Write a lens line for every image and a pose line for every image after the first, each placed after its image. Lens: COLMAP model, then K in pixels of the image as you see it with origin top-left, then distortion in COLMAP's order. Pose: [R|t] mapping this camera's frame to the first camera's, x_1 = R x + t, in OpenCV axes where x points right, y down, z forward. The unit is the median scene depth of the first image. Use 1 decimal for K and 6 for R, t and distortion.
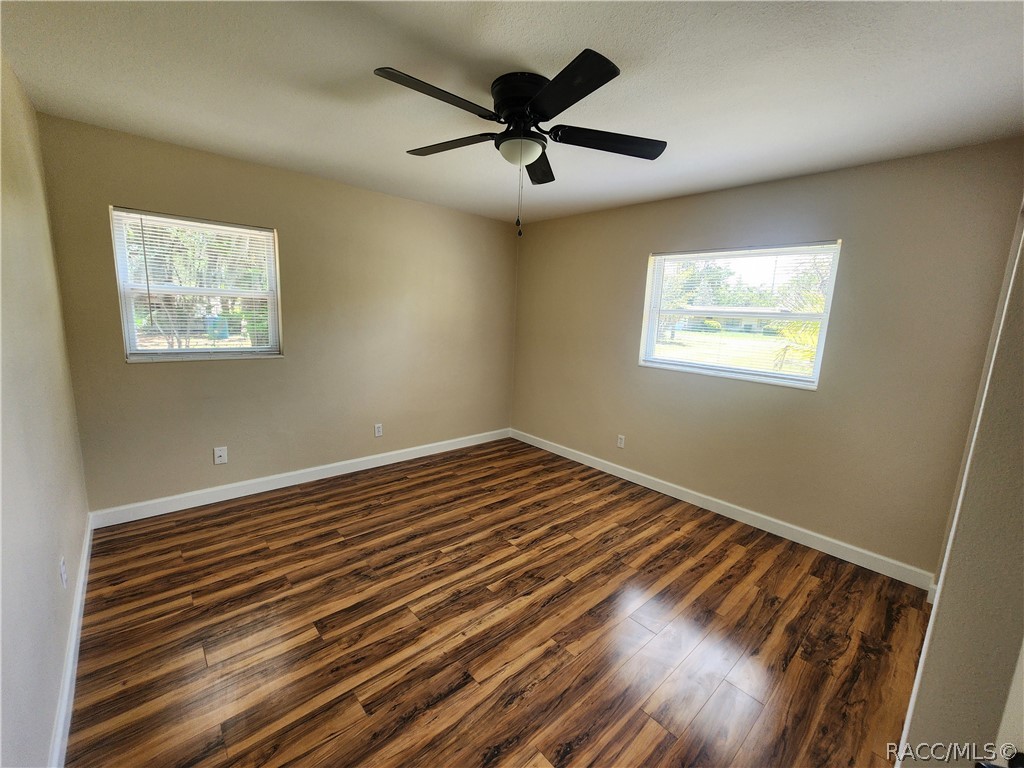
lens RADIAL K [[422.6, 0, 515.1], [0, 422.6, 385.5], [0, 0, 1]] dist [0.001512, 0.000774]
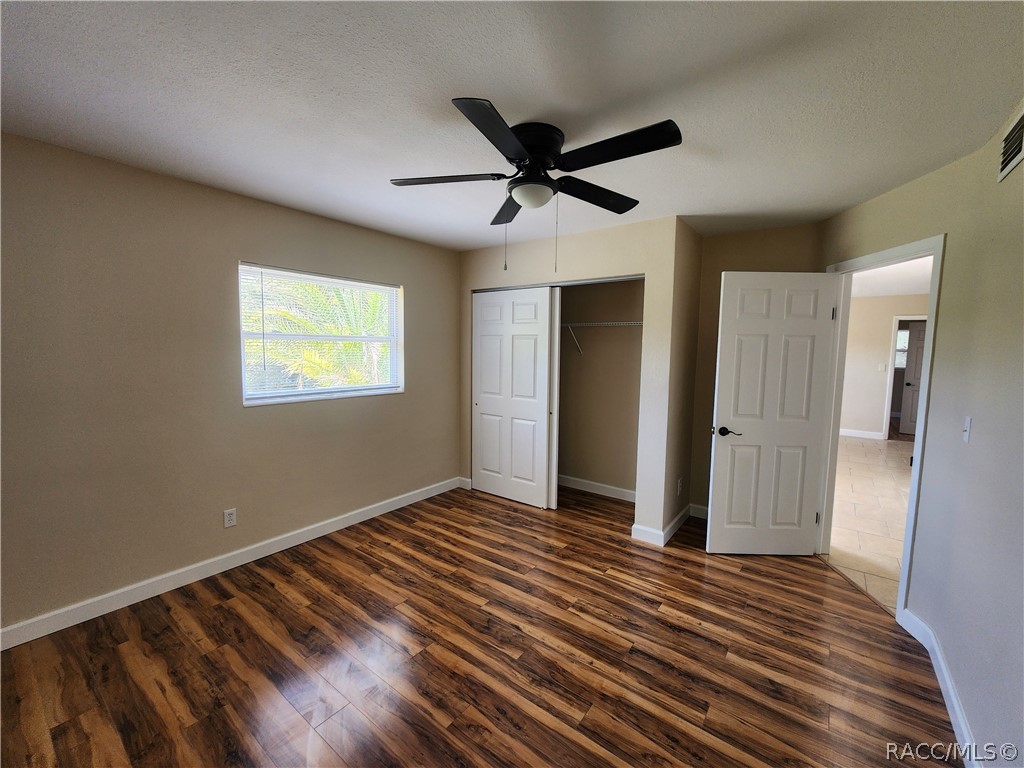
lens RADIAL K [[422.6, 0, 515.9], [0, 422.6, 380.9], [0, 0, 1]] dist [0.001512, 0.000774]
pose [[-0.180580, -0.128329, 0.975153, -0.770751], [0.145381, 0.977079, 0.155504, -0.204538], [-0.972757, 0.169849, -0.157784, 0.943454]]
